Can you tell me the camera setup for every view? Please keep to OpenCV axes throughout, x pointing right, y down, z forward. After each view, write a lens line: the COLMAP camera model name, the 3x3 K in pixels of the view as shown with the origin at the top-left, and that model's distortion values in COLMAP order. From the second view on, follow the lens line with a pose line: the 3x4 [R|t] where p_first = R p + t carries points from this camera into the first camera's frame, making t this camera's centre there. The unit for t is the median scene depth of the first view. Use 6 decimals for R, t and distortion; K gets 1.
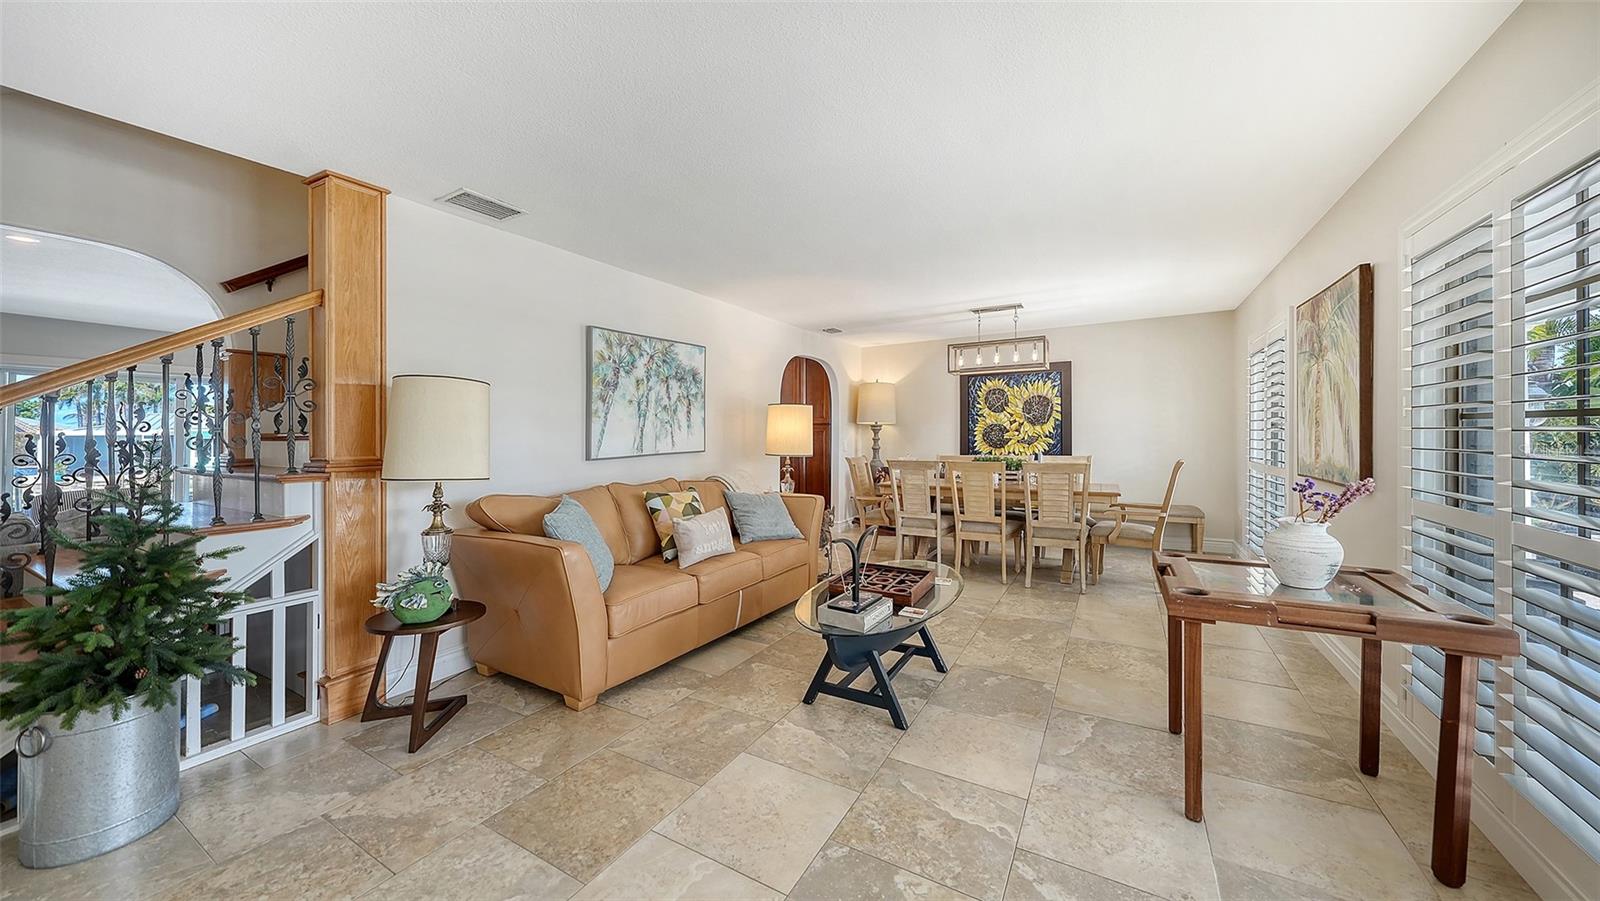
lens RADIAL K [[552.5, 0, 786.0], [0, 552.5, 430.6], [0, 0, 1]] dist [0.002140, 0.000031]
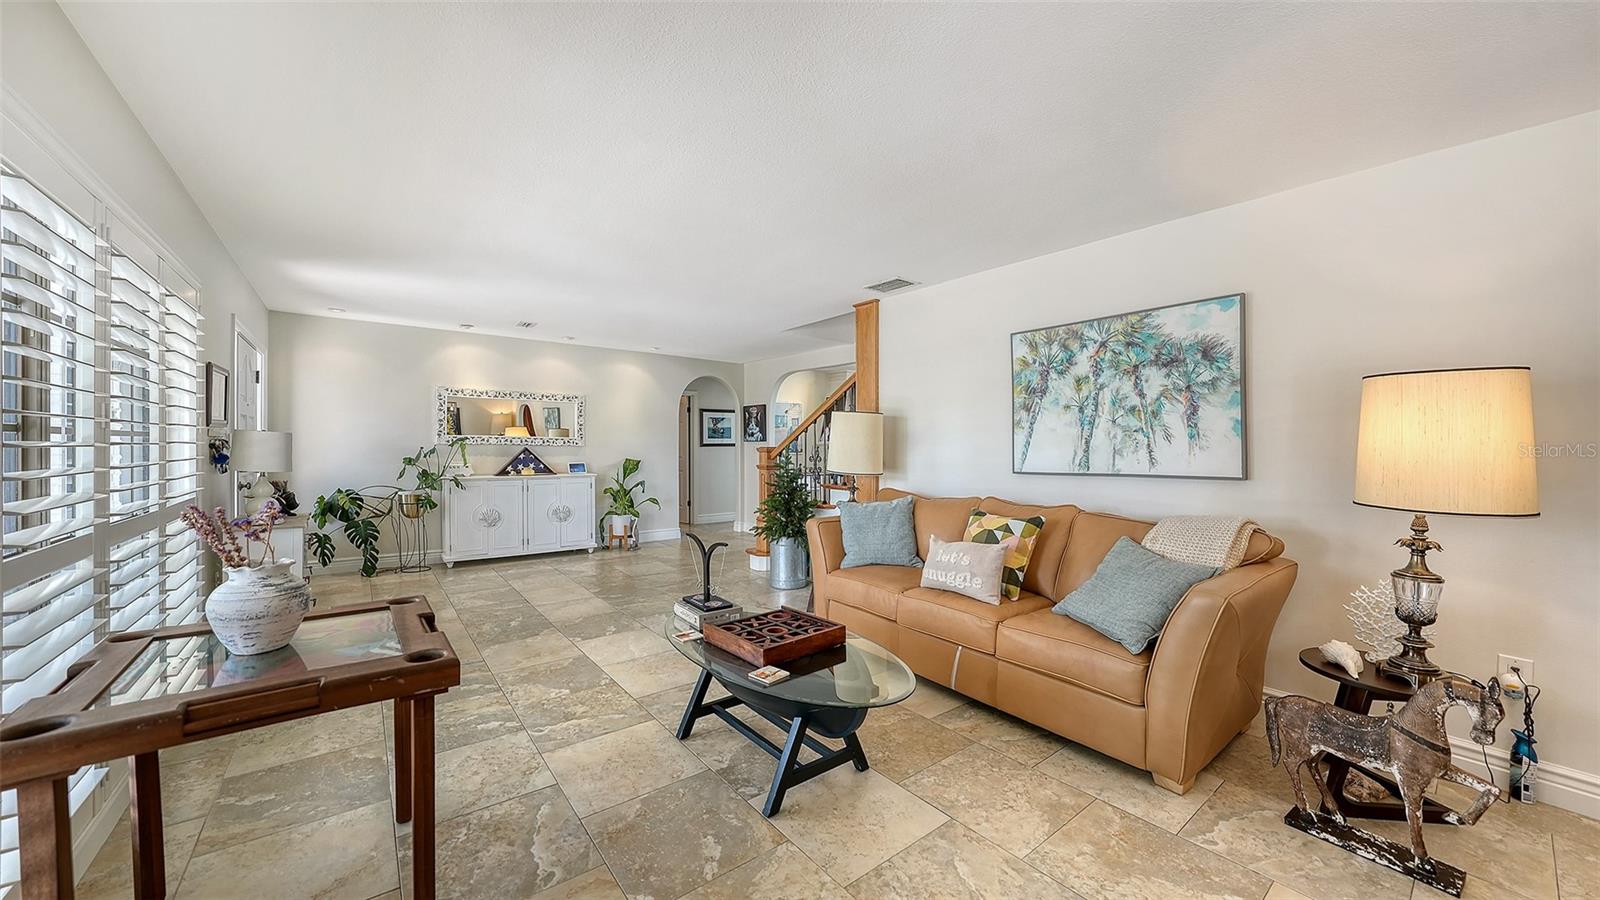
lens RADIAL K [[567.9, 0, 793.6], [0, 567.9, 439.0], [0, 0, 1]] dist [-0.008772, 0.000702]
pose [[-0.356640, 0.000144, -0.934242, 0.634103], [0.004880, 0.999987, -0.001709, -0.005373], [0.934229, -0.005169, -0.356636, 0.893317]]
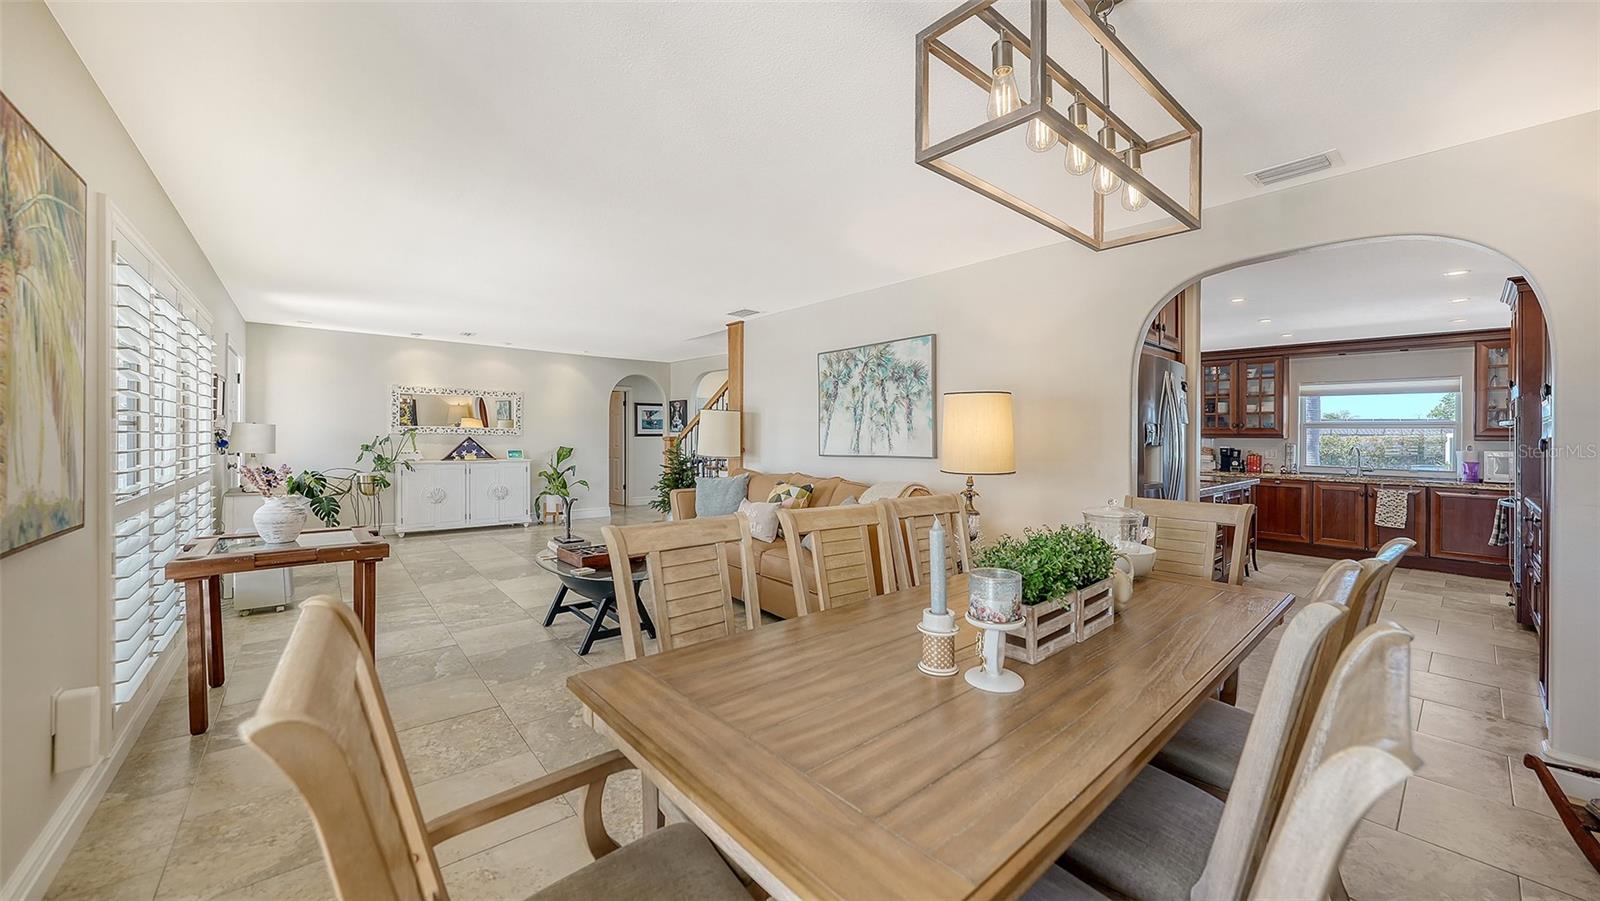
lens RADIAL K [[581.8, 0, 792.1], [0, 581.8, 427.5], [0, 0, 1]] dist [-0.001233, -0.000314]
pose [[-0.326396, -0.004410, -0.945223, 0.875044], [0.002202, 0.999983, -0.005426, -0.005536], [0.945230, -0.003853, -0.326381, 1.248065]]
